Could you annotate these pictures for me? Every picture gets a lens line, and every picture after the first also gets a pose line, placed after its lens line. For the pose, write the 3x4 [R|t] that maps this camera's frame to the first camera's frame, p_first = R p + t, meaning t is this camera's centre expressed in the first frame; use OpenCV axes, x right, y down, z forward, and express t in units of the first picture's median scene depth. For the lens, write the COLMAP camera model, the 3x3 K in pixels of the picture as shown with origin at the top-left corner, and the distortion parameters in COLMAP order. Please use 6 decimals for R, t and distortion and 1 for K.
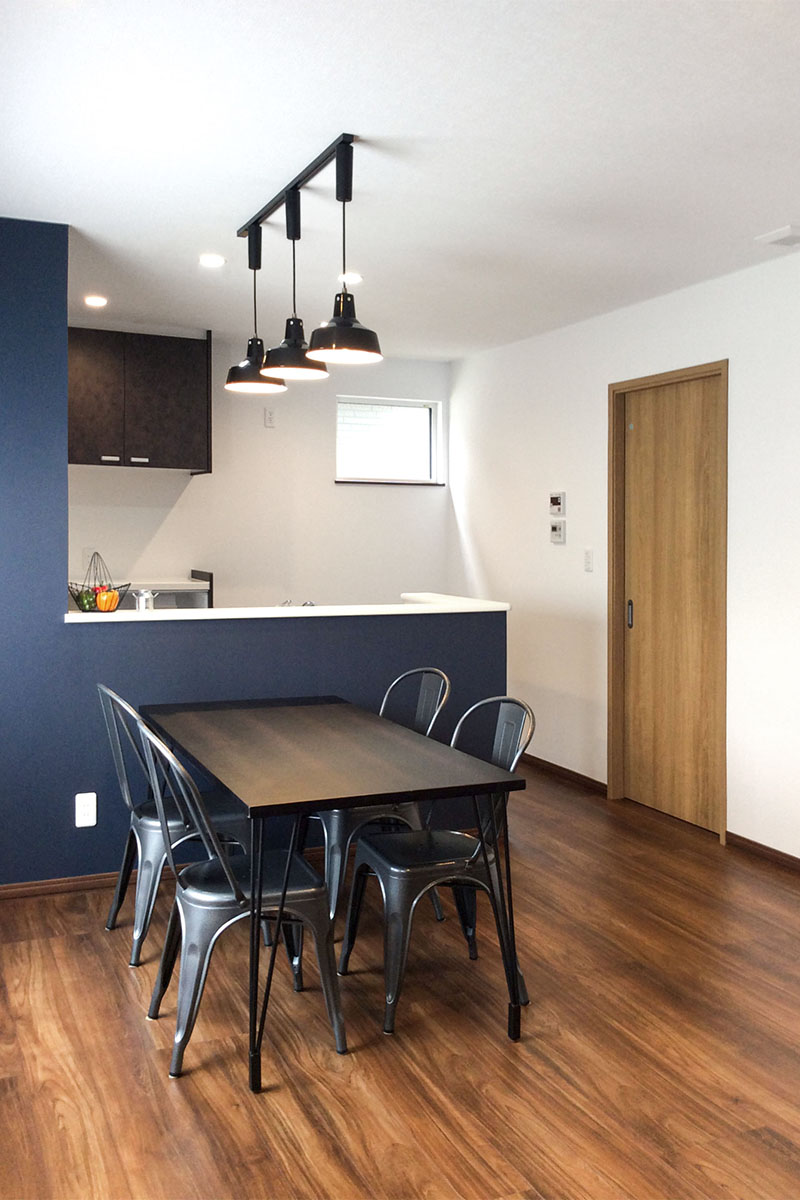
lens RADIAL K [[1112.1, 0, 400.0], [0, 1112.1, 600.0], [0, 0, 1]] dist [0.012765, 0.006544]
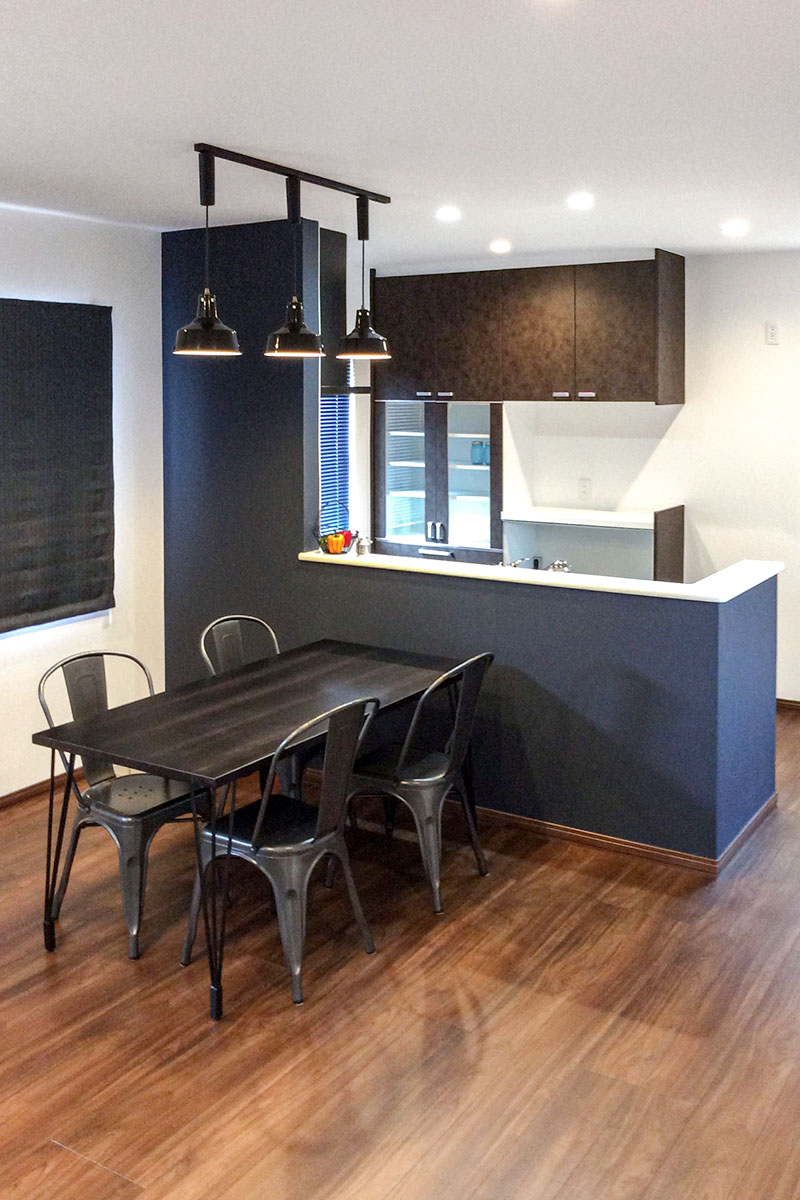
lens RADIAL K [[1112.1, 0, 400.0], [0, 1112.1, 600.0], [0, 0, 1]] dist [0.012765, 0.006544]
pose [[0.549133, 0.135621, -0.824657, 1.071611], [-0.039746, 0.989867, 0.136324, -0.149450], [0.834789, -0.042083, 0.548959, 0.628216]]
